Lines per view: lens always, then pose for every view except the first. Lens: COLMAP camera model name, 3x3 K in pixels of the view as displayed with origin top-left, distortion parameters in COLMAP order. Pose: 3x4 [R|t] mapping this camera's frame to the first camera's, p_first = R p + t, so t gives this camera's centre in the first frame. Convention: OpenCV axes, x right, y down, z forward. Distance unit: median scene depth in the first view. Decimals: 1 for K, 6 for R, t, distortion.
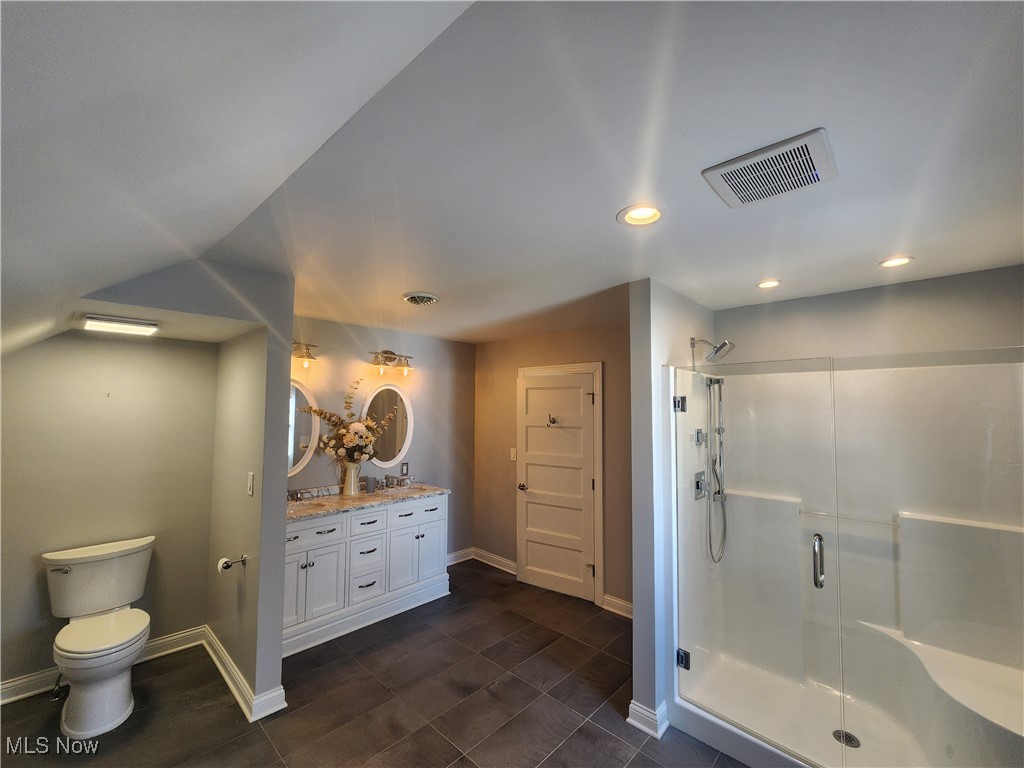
lens RADIAL K [[418.5, 0, 530.6], [0, 418.5, 386.1], [0, 0, 1]] dist [0.002281, 0.000461]
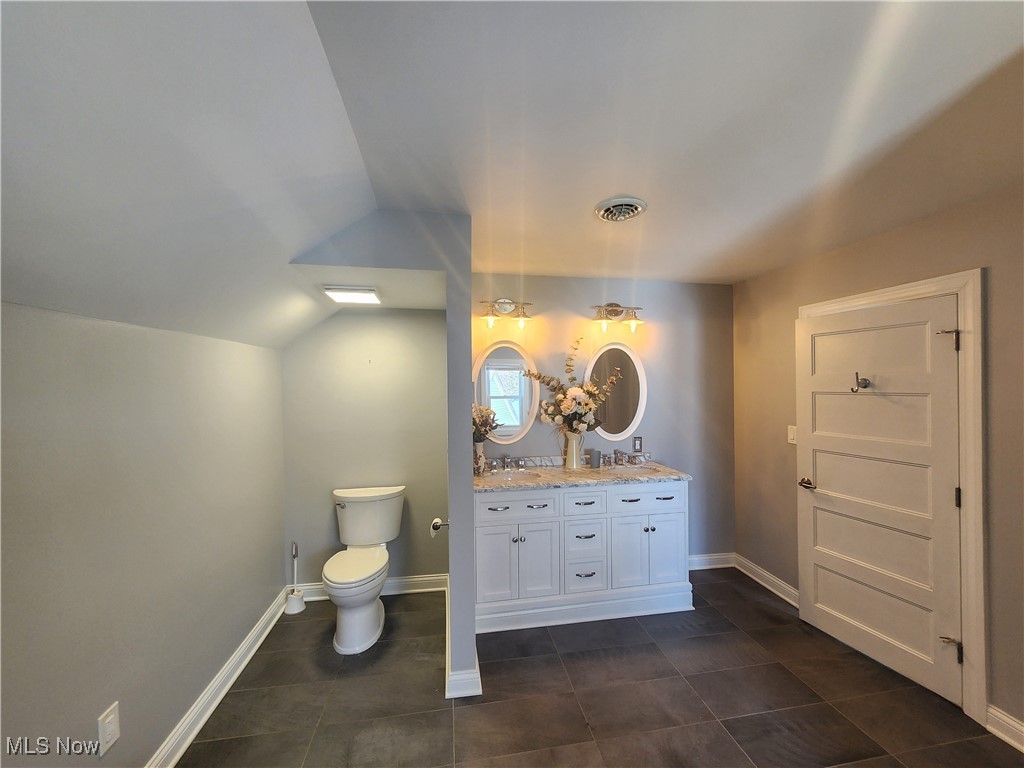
lens RADIAL K [[418.5, 0, 530.6], [0, 418.5, 386.1], [0, 0, 1]] dist [0.002281, 0.000461]
pose [[0.801676, -0.009281, -0.597687, 0.031752], [0.043690, 0.998115, 0.043103, 0.042956], [0.596160, -0.060667, 0.800570, 0.243428]]
